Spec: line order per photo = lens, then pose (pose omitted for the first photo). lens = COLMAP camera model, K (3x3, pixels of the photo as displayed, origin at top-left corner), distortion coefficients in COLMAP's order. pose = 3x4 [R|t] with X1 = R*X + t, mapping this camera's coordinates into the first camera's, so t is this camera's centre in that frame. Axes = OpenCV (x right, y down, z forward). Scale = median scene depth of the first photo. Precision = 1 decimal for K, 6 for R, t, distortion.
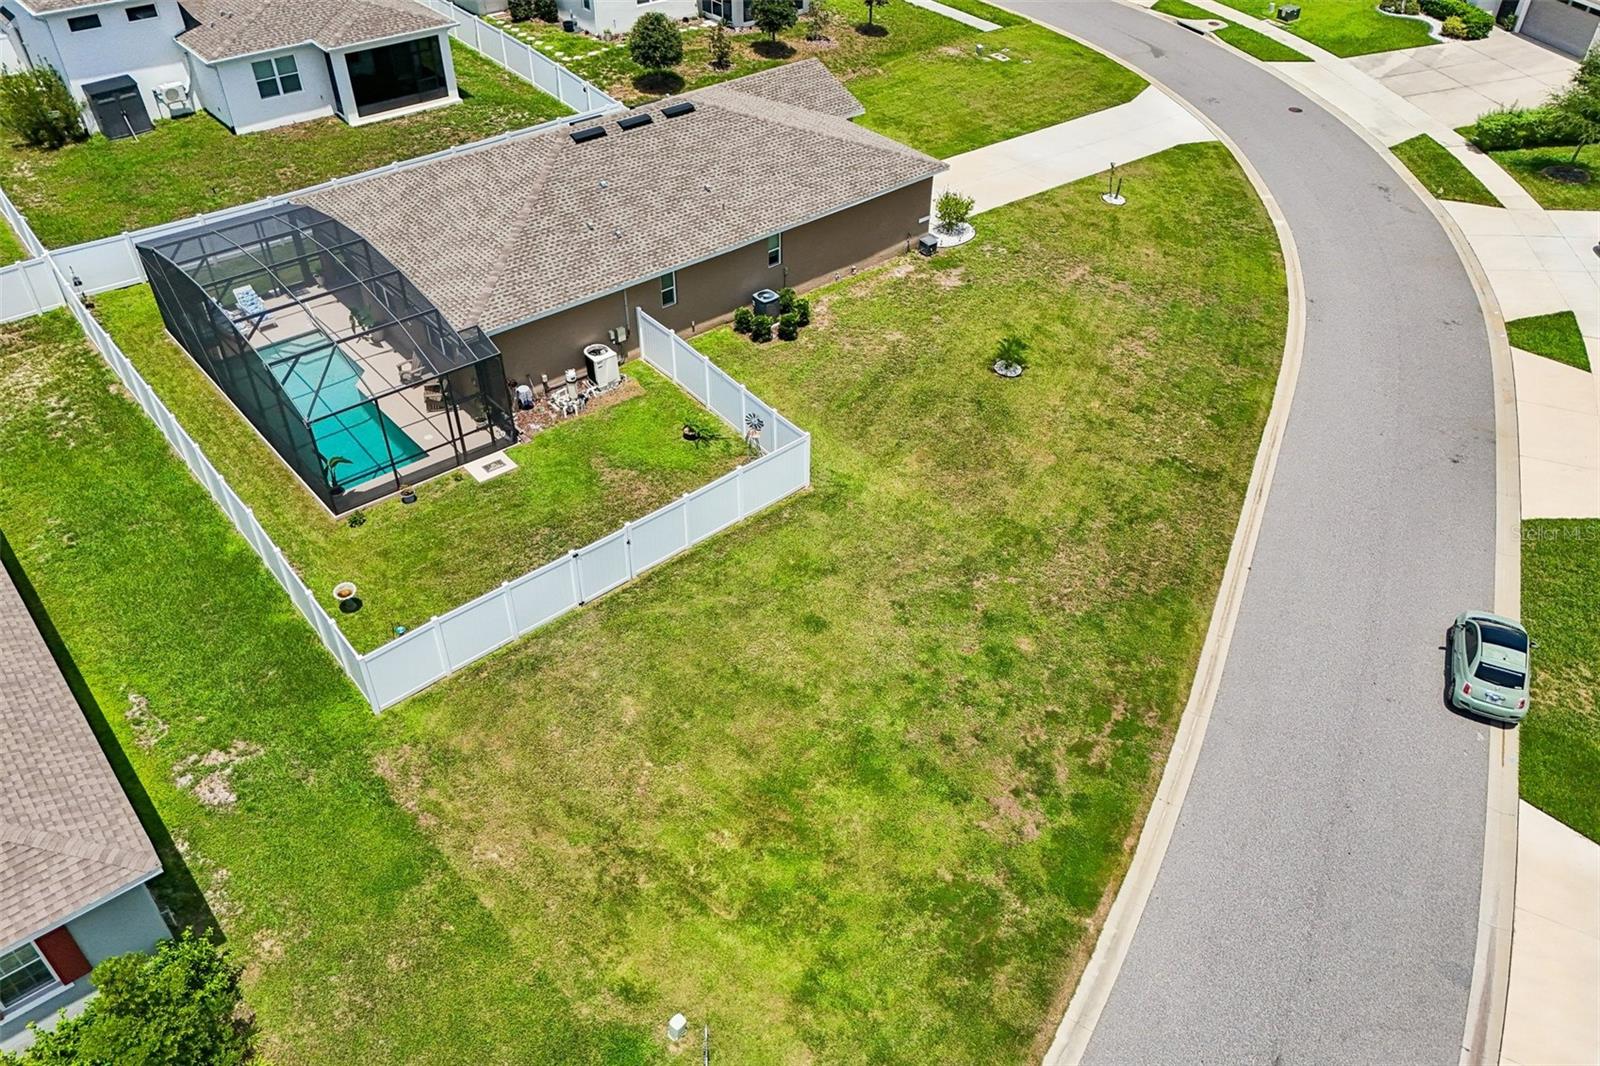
lens RADIAL K [[1195.0, 0, 800.0], [0, 1195.0, 533.0], [0, 0, 1]] dist [0.069432, -0.059614]
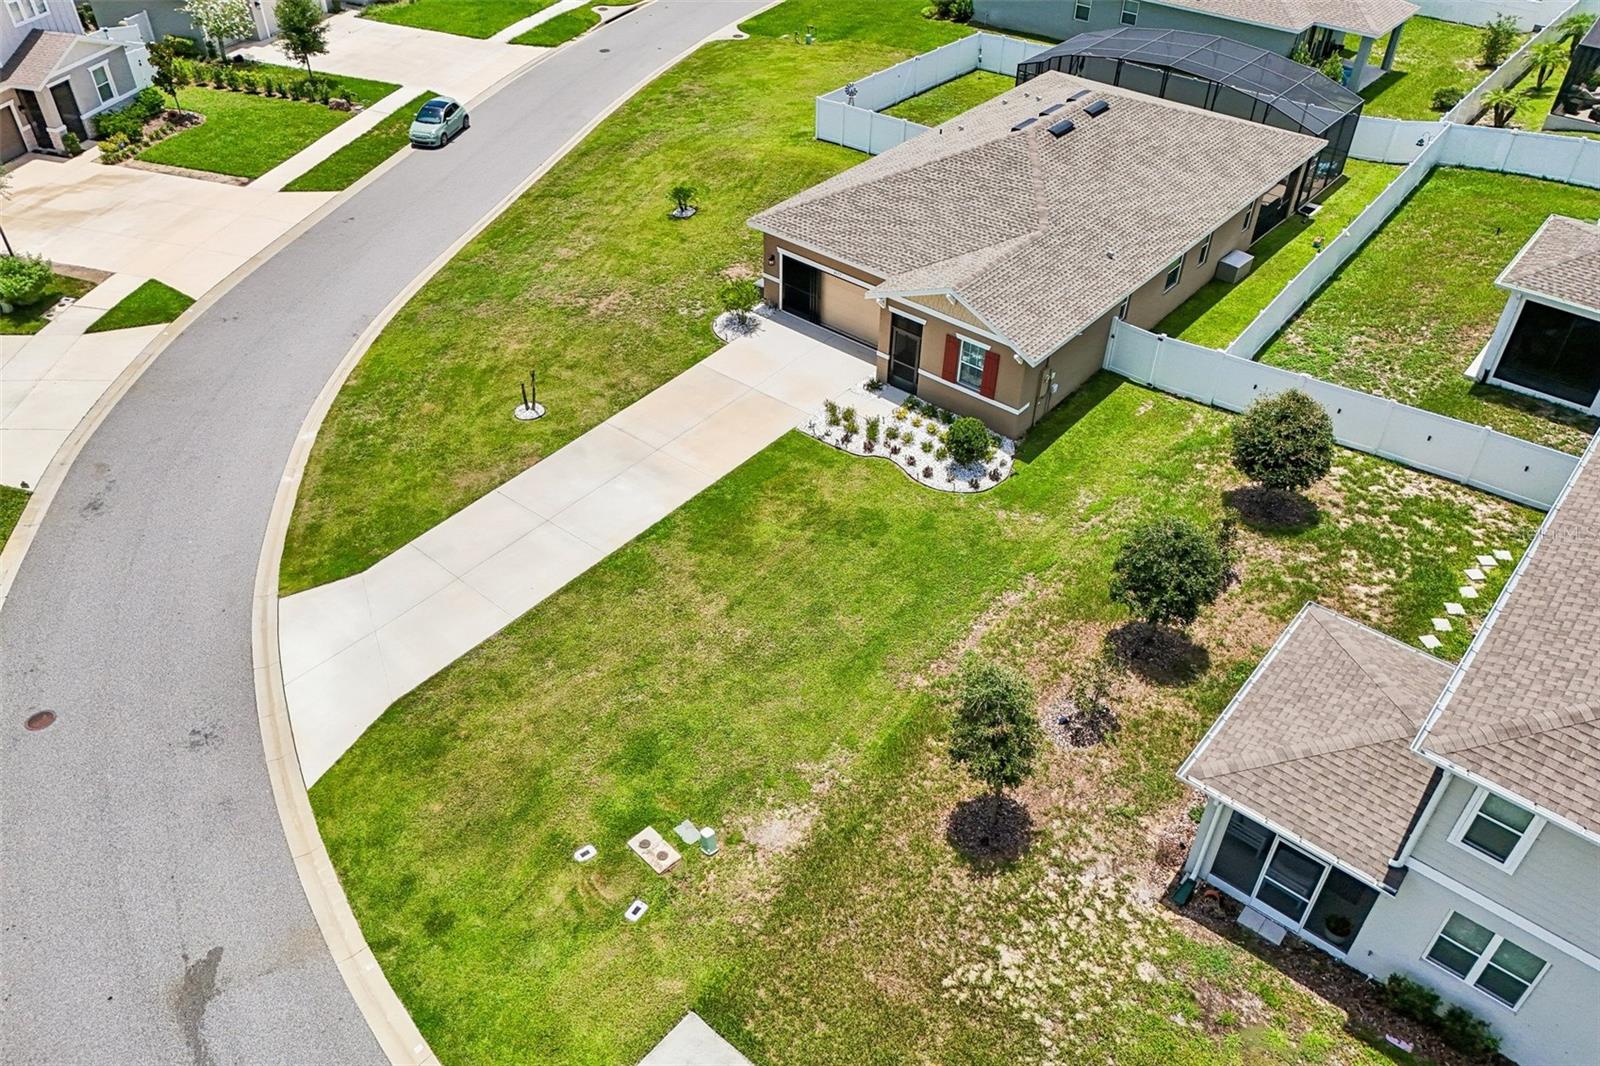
lens RADIAL K [[1218.3, 0, 801.9], [0, 1218.3, 512.1], [0, 0, 1]] dist [0.068787, -0.057632]
pose [[-0.985076, 0.087786, -0.148049, 0.237510], [-0.126263, 0.215994, 0.968196, -1.152084], [0.116972, 0.972440, -0.201686, 1.388997]]
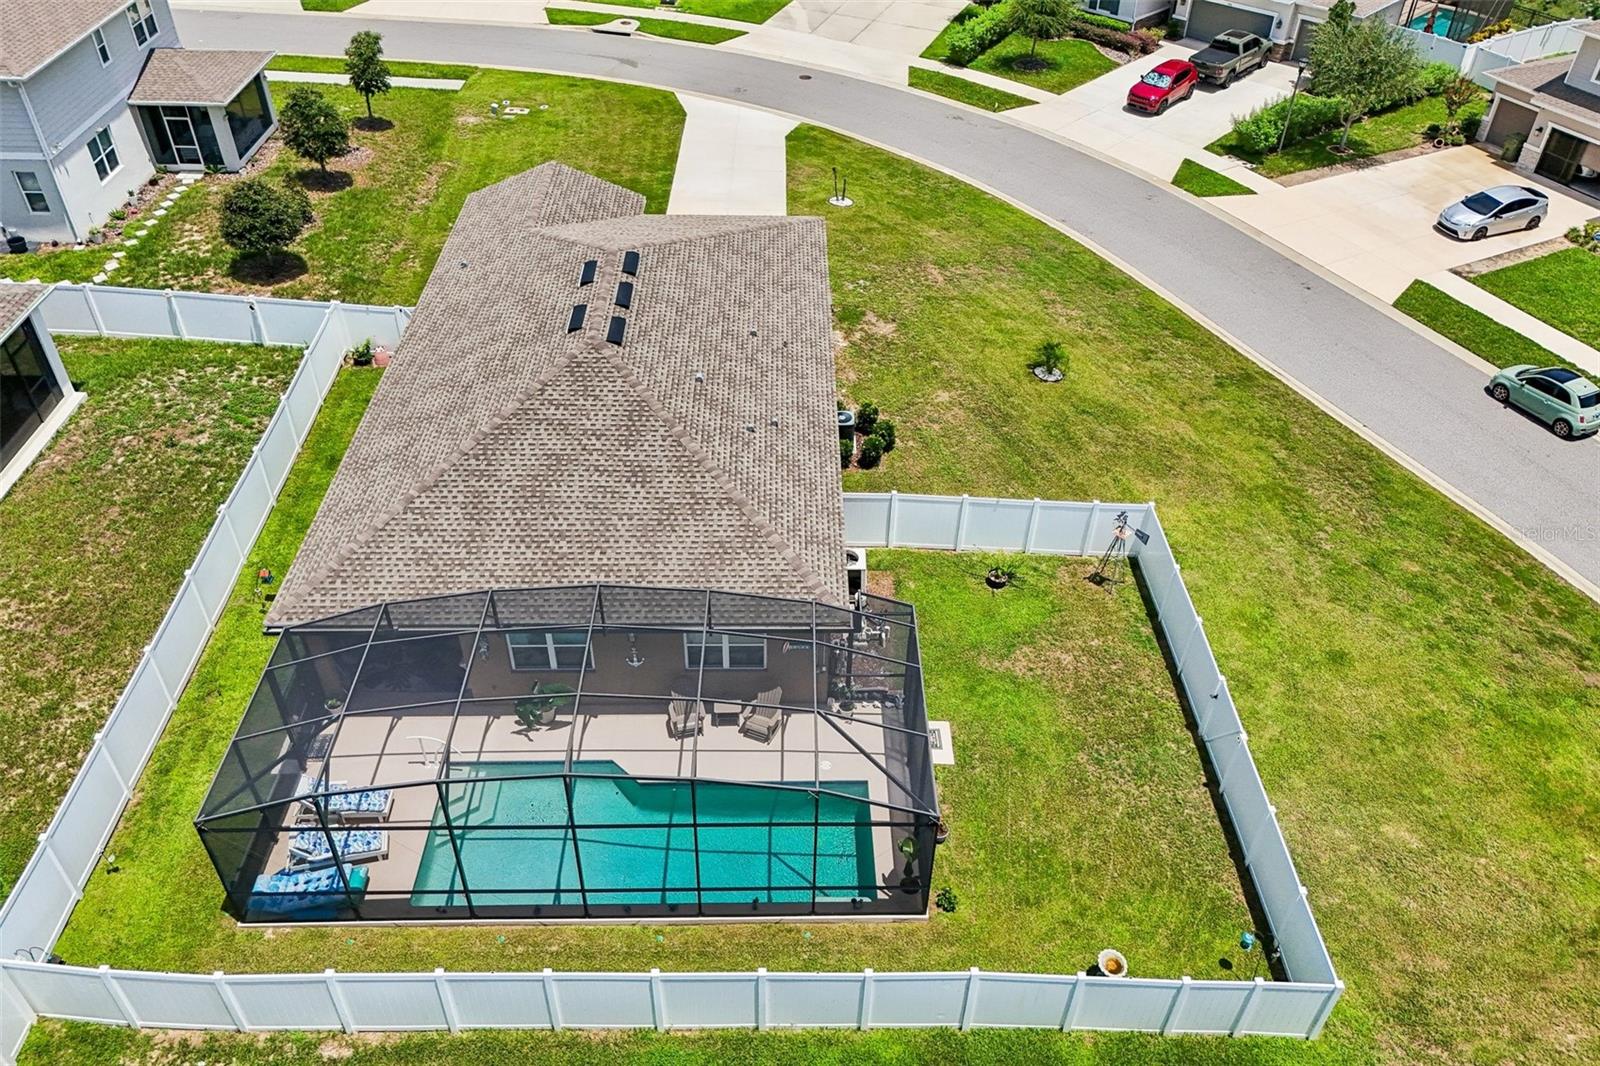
lens RADIAL K [[1218.3, 0, 801.9], [0, 1218.3, 512.1], [0, 0, 1]] dist [0.068787, -0.057632]
pose [[0.637049, -0.478867, 0.604032, -0.552093], [0.482334, 0.858892, 0.172216, -0.276533], [-0.601267, 0.181635, 0.778130, 0.317064]]
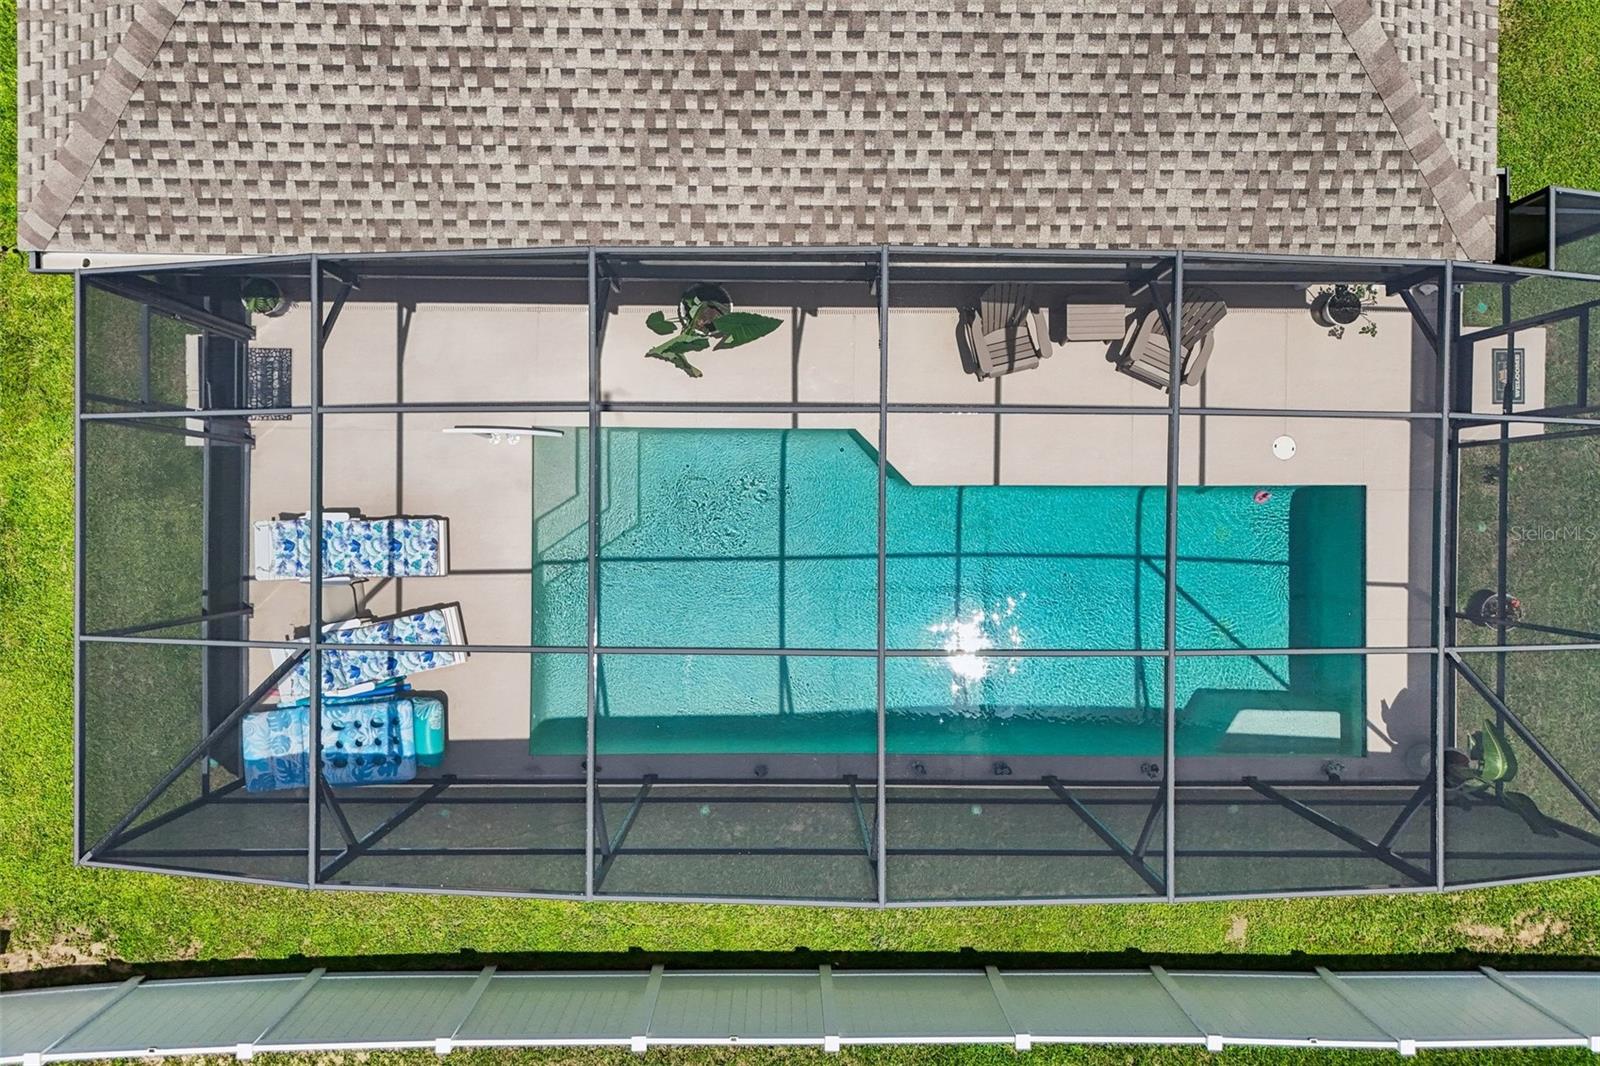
lens RADIAL K [[1218.3, 0, 801.9], [0, 1218.3, 512.1], [0, 0, 1]] dist [0.068787, -0.057632]
pose [[0.651694, -0.758372, 0.012918, -0.337642], [0.477301, 0.423278, 0.770077, -0.340402], [-0.589473, -0.495689, 0.637820, 0.665800]]
